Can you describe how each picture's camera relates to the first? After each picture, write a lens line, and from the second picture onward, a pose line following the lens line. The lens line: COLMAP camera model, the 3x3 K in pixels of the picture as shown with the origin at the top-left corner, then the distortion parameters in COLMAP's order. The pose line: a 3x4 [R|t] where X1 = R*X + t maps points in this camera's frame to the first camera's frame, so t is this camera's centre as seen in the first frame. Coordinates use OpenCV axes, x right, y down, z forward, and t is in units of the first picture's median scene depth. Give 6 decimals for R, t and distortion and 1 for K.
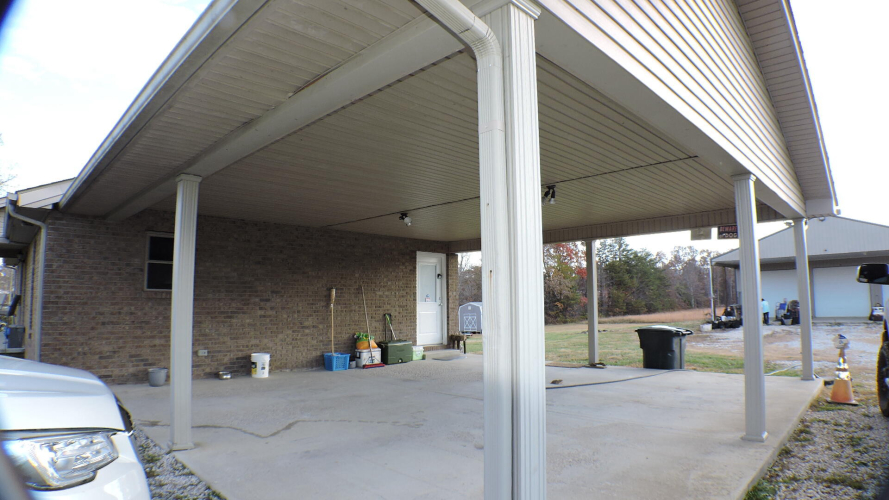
lens RADIAL K [[500.1, 0, 444.5], [0, 500.1, 250.0], [0, 0, 1]] dist [-0.144846, 0.029083]
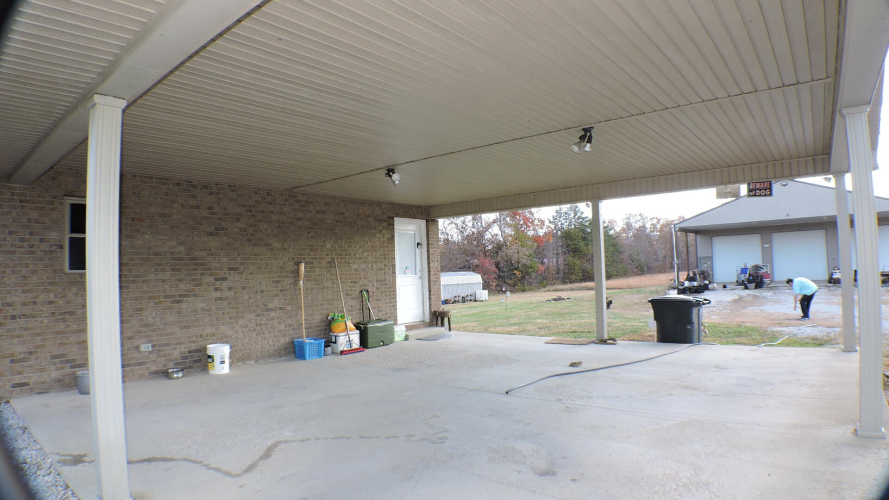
lens RADIAL K [[500.1, 0, 444.5], [0, 500.1, 250.0], [0, 0, 1]] dist [-0.144846, 0.029083]
pose [[0.995272, -0.023296, 0.094295, -0.063241], [0.017709, 0.998061, 0.059663, 0.010963], [-0.095502, -0.057711, 0.993755, 0.146956]]
